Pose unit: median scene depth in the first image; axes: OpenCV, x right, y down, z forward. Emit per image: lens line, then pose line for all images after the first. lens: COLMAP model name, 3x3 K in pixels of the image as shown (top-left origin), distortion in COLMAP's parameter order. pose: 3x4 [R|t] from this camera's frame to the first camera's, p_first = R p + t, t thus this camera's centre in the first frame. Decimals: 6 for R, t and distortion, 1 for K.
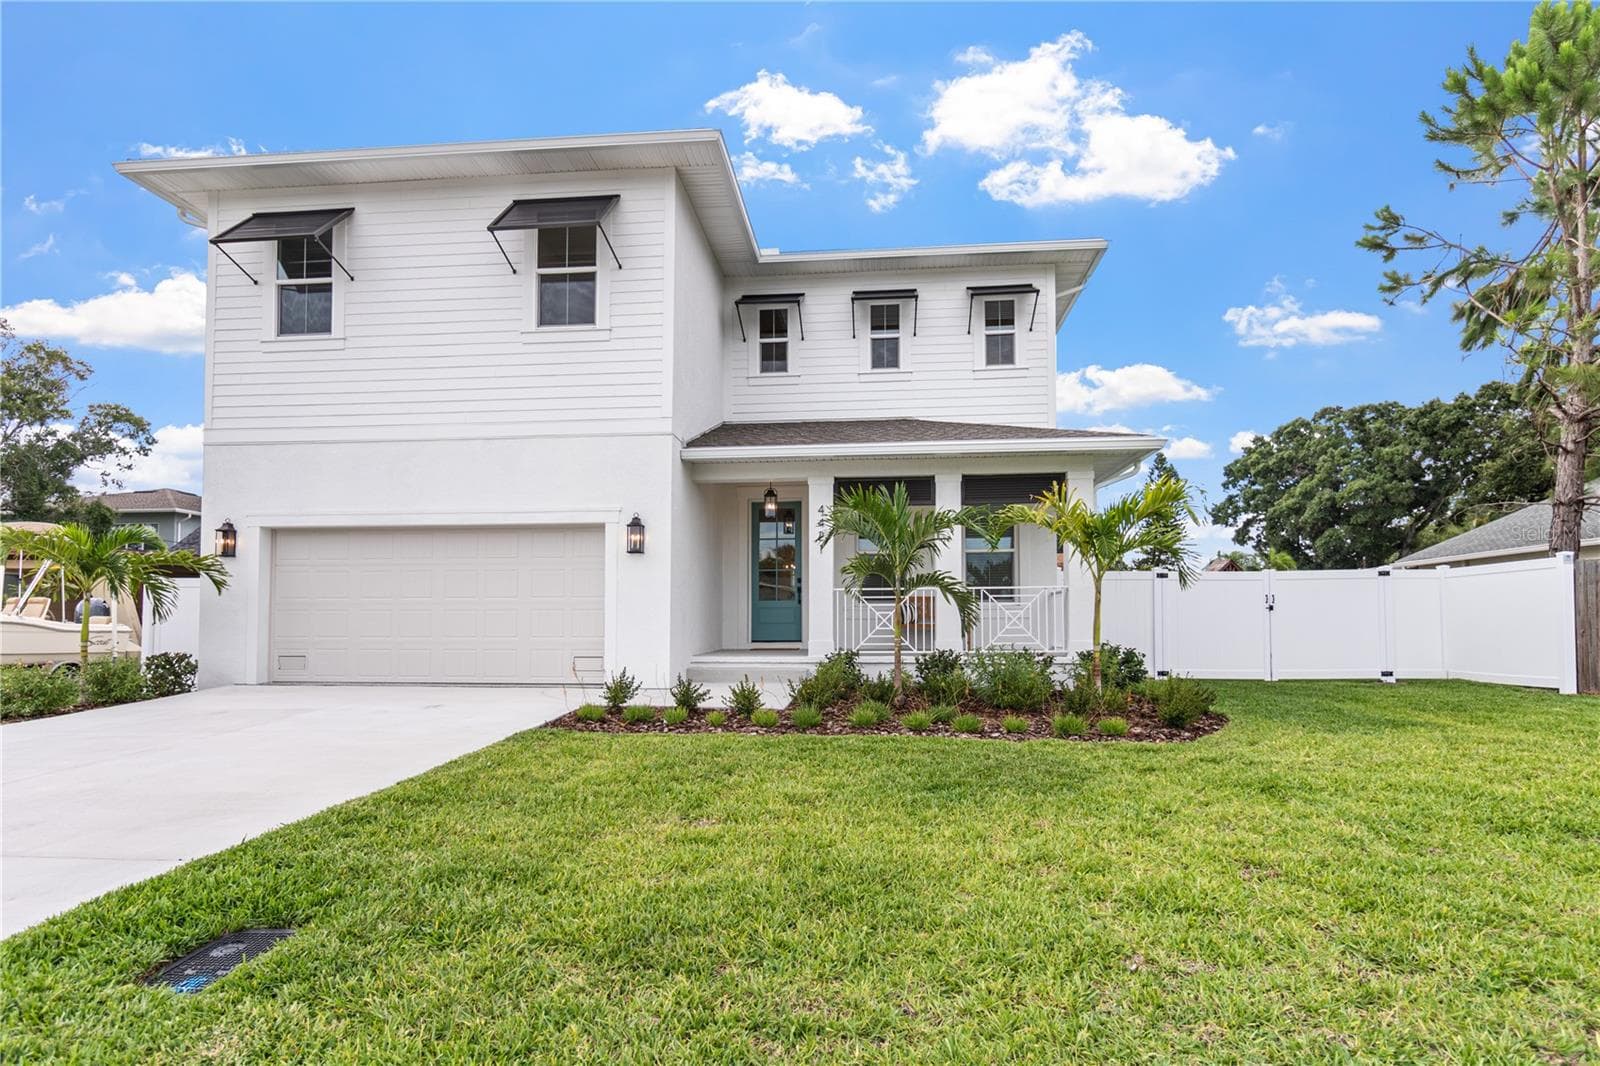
lens RADIAL K [[854.9, 0, 831.7], [0, 854.9, 605.3], [0, 0, 1]] dist [0.002125, -0.002170]
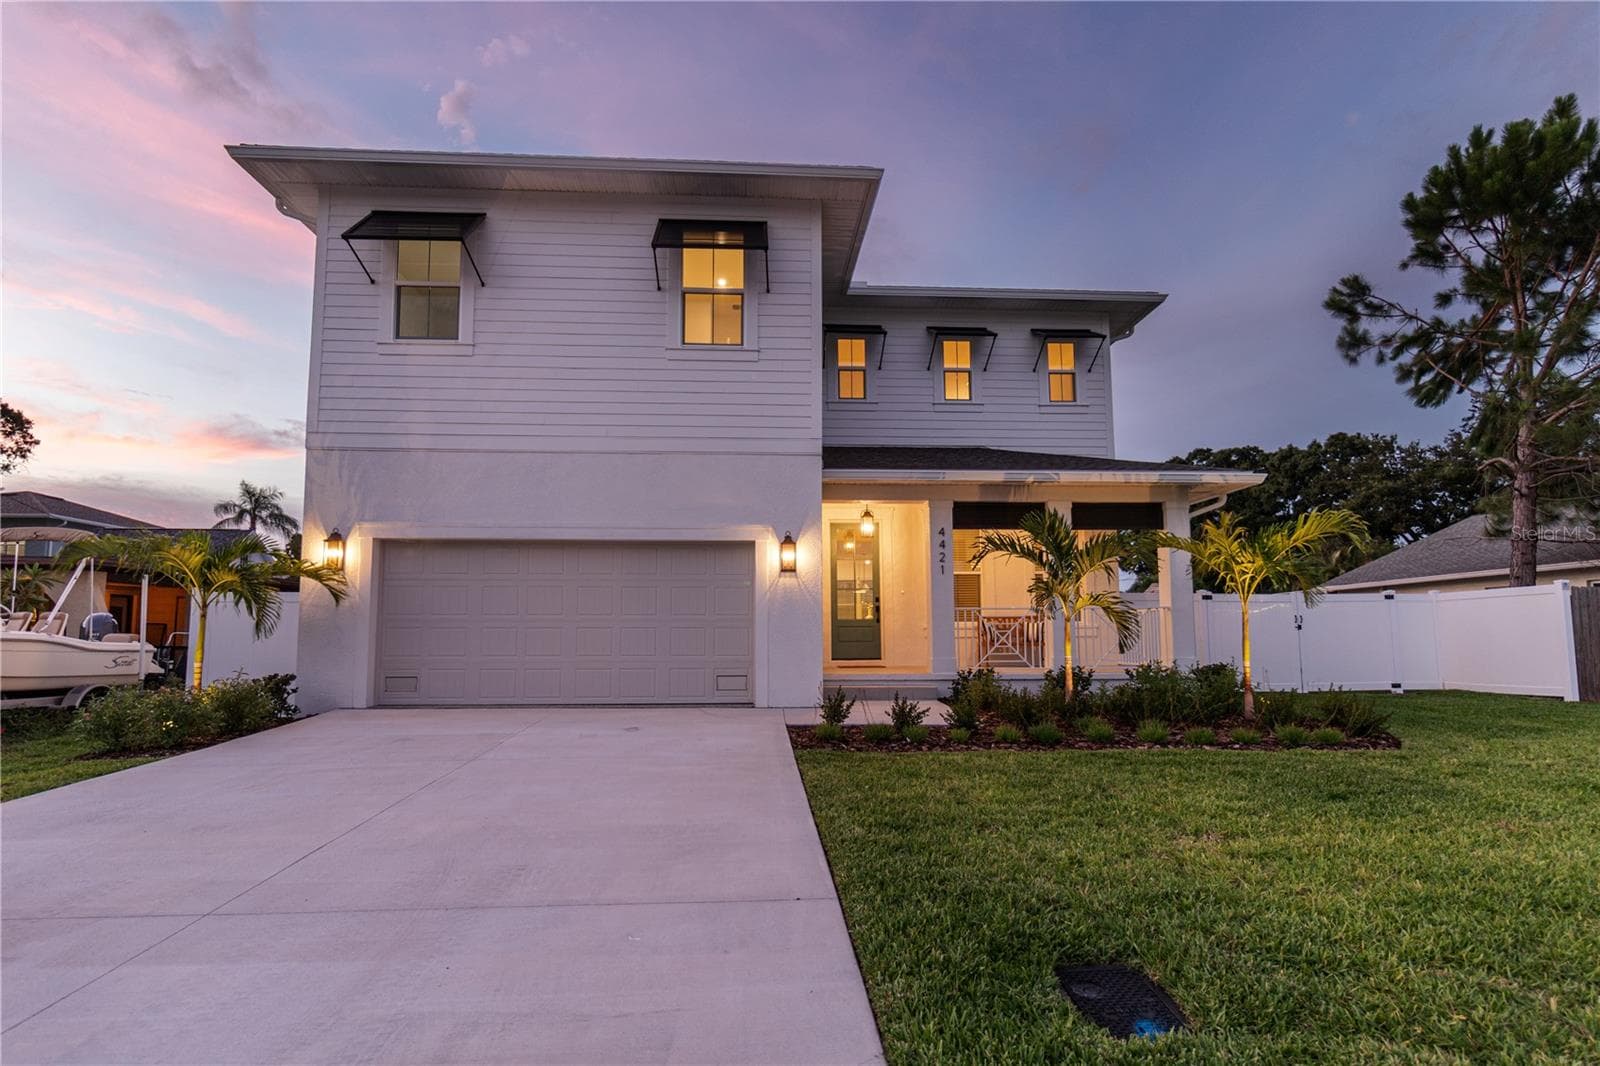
lens RADIAL K [[823.2, 0, 819.6], [0, 823.2, 578.1], [0, 0, 1]] dist [0.006620, -0.008474]
pose [[0.988402, 0.011039, 0.151459, -0.290924], [-0.002783, 0.998504, -0.054616, -0.000207], [-0.151835, 0.053561, 0.986954, 0.036181]]
